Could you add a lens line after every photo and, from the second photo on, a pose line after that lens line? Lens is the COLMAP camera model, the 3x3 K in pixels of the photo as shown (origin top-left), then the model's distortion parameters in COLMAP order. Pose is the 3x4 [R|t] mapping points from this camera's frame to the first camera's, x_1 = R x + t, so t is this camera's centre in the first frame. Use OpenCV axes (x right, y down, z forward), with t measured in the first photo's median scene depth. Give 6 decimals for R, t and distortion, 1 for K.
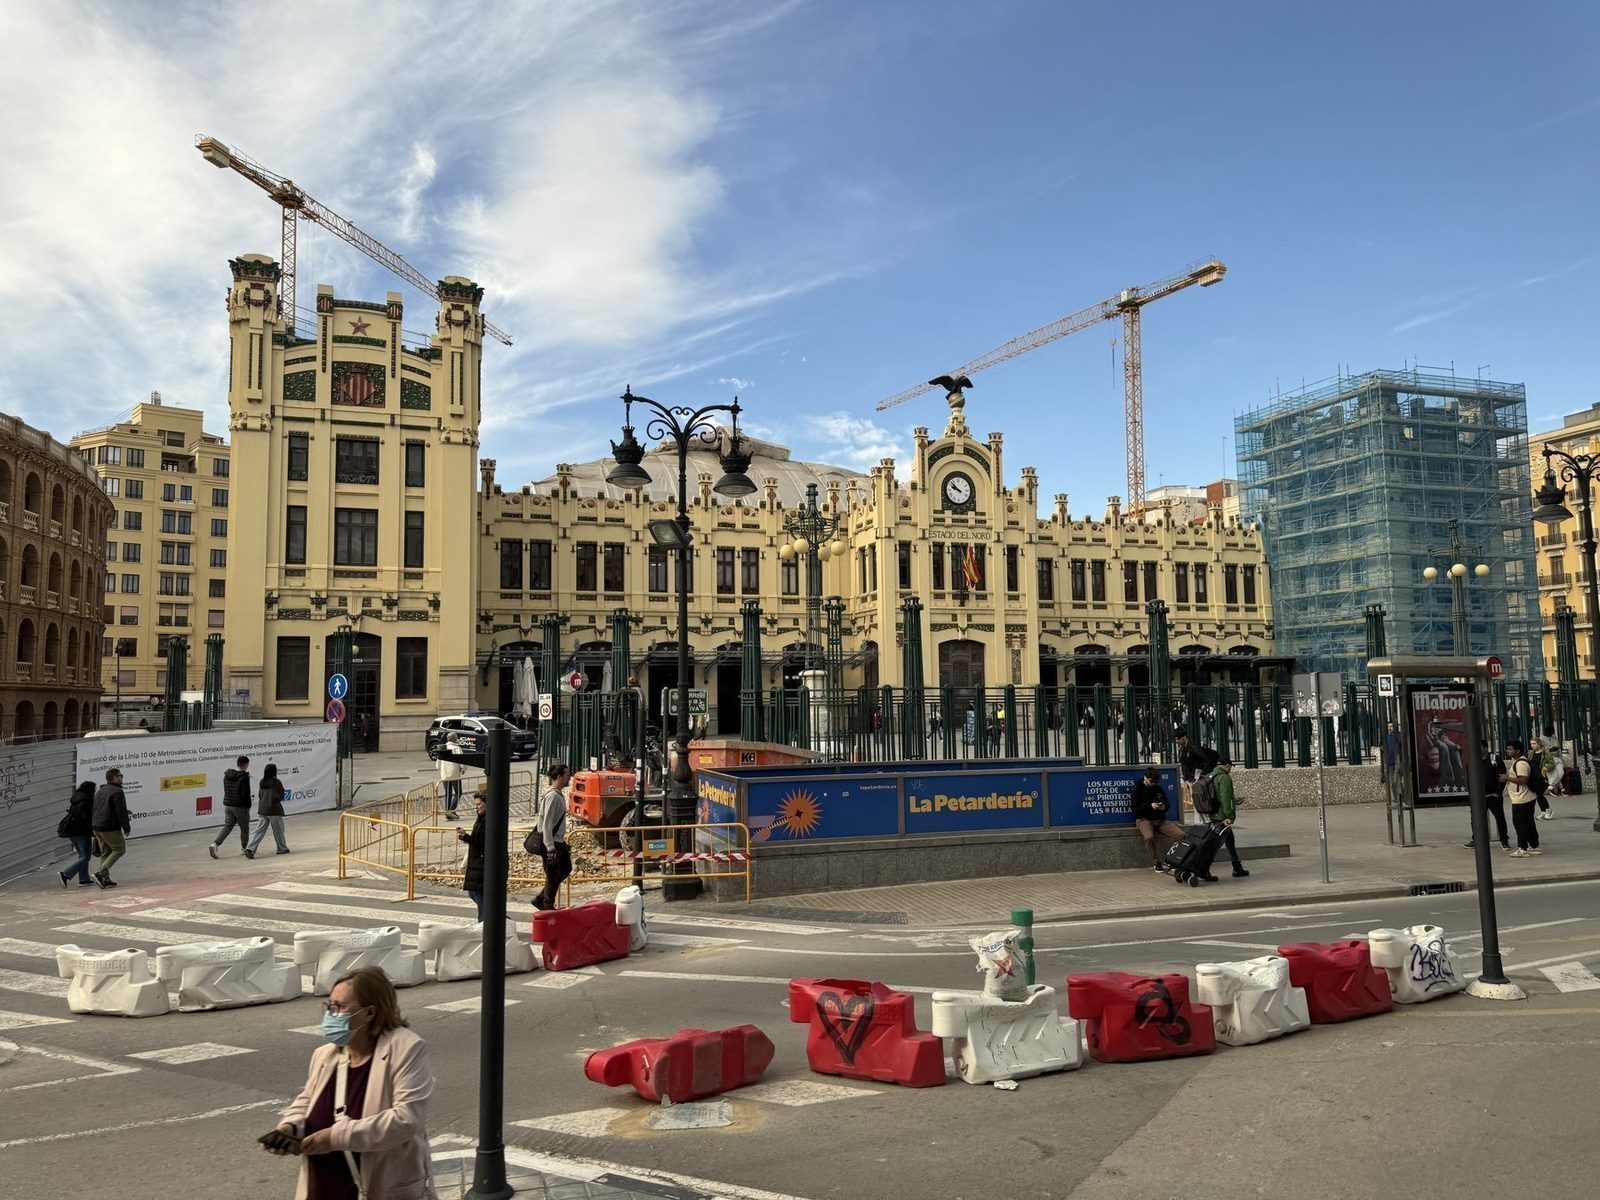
lens RADIAL K [[1914.9, 0, 800.6], [0, 1914.9, 681.7], [0, 0, 1]] dist [-0.002383, -0.085012]
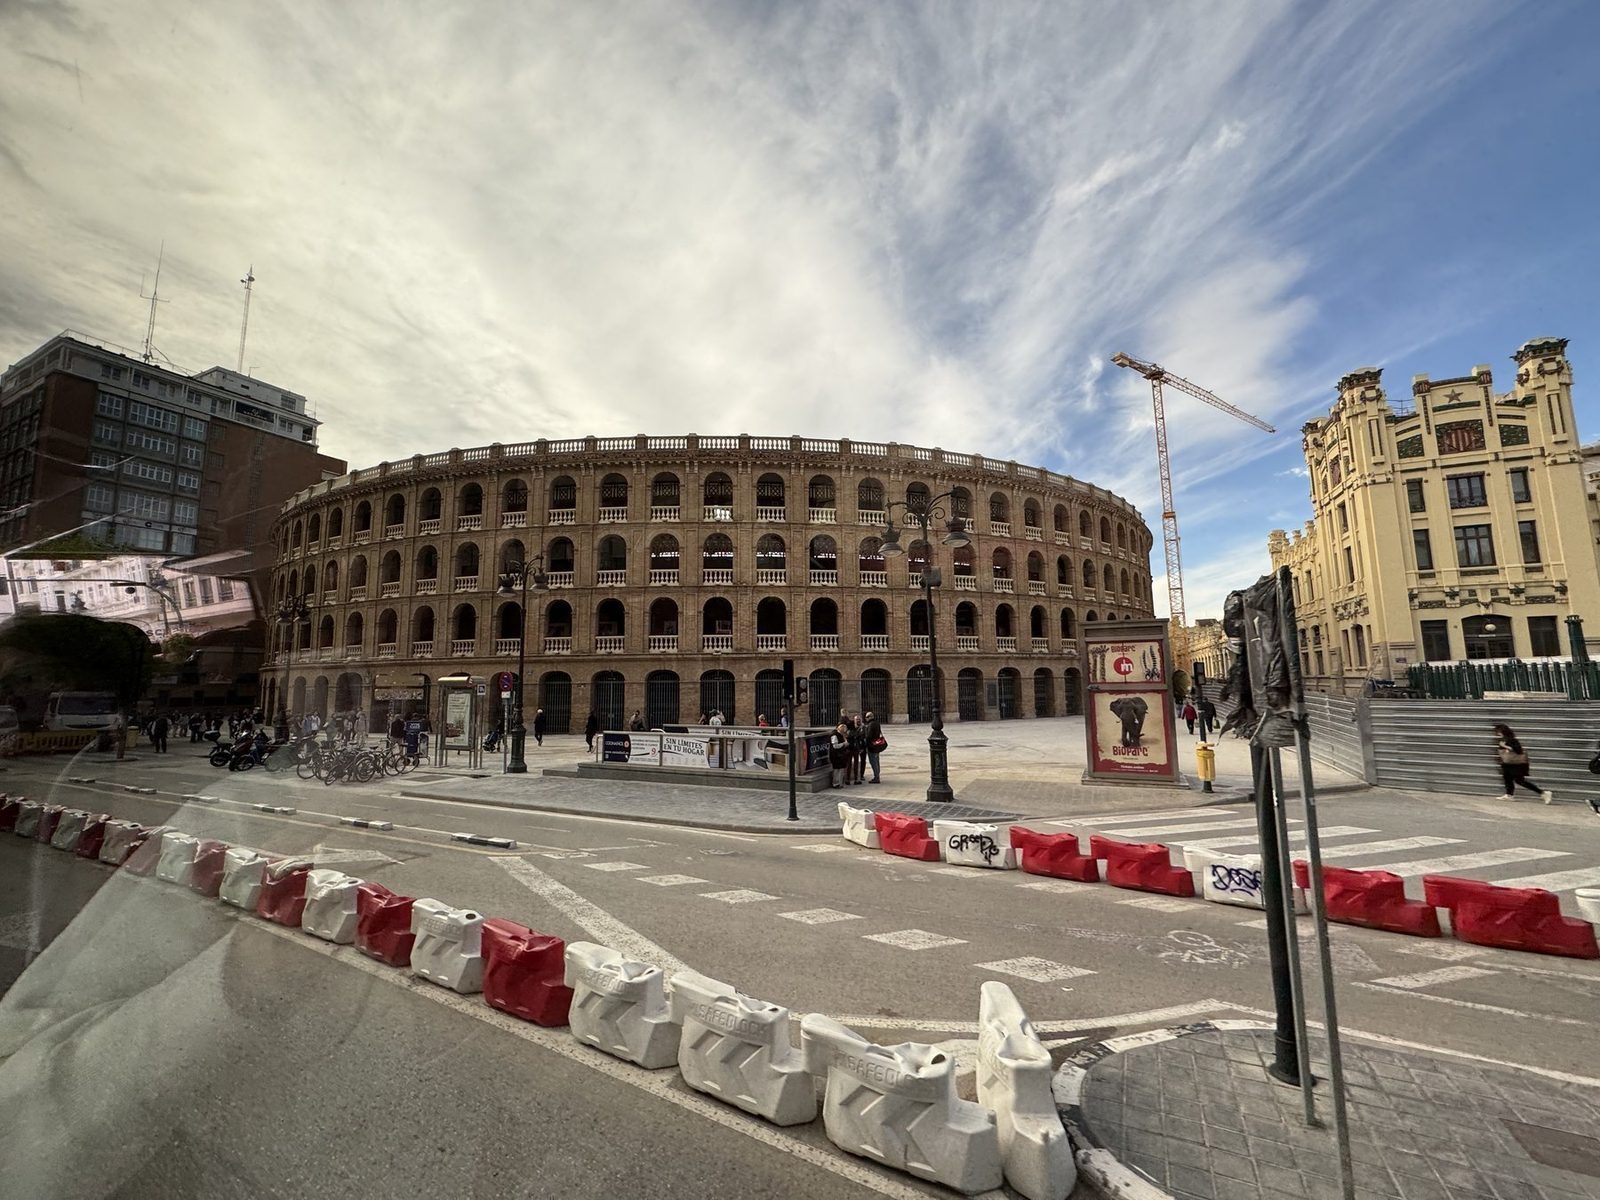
lens RADIAL K [[1914.9, 0, 800.6], [0, 1914.9, 681.7], [0, 0, 1]] dist [-0.002383, -0.085012]
pose [[0.130955, 0.001990, -0.991386, 1.086412], [0.012682, 0.999913, 0.003682, 0.011103], [0.991307, -0.013055, 0.130918, 0.342932]]
